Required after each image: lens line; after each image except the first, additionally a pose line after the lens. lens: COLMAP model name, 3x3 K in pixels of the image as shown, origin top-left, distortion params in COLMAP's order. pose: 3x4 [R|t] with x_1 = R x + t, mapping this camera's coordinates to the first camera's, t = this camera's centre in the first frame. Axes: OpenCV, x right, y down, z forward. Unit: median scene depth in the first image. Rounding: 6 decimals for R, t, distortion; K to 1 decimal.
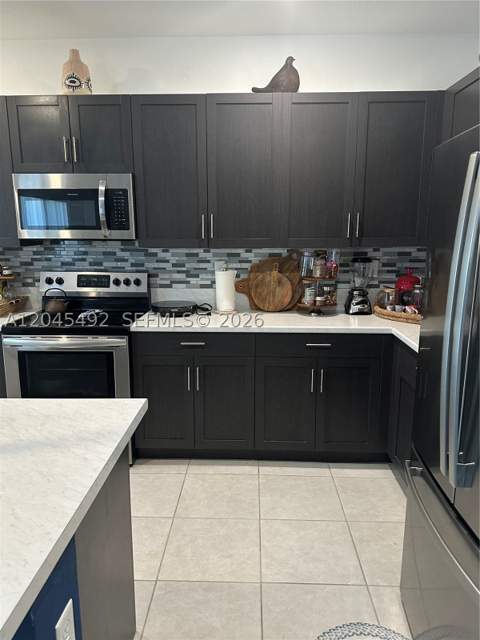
lens RADIAL K [[475.8, 0, 241.1], [0, 475.8, 319.5], [0, 0, 1]] dist [0.010723, -0.043840]
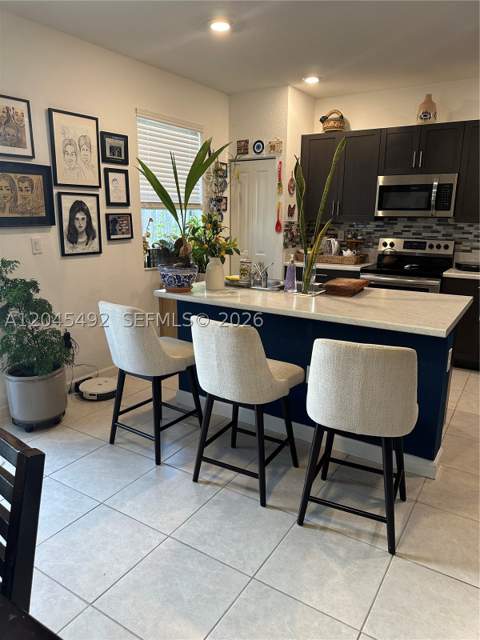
lens RADIAL K [[451.7, 0, 238.8], [0, 451.7, 322.2], [0, 0, 1]] dist [0.053776, -0.059921]
pose [[0.855659, 0.121781, -0.503008, -0.030602], [-0.096409, 0.992415, 0.076270, 0.104996], [0.508481, -0.016767, 0.860910, -0.532038]]
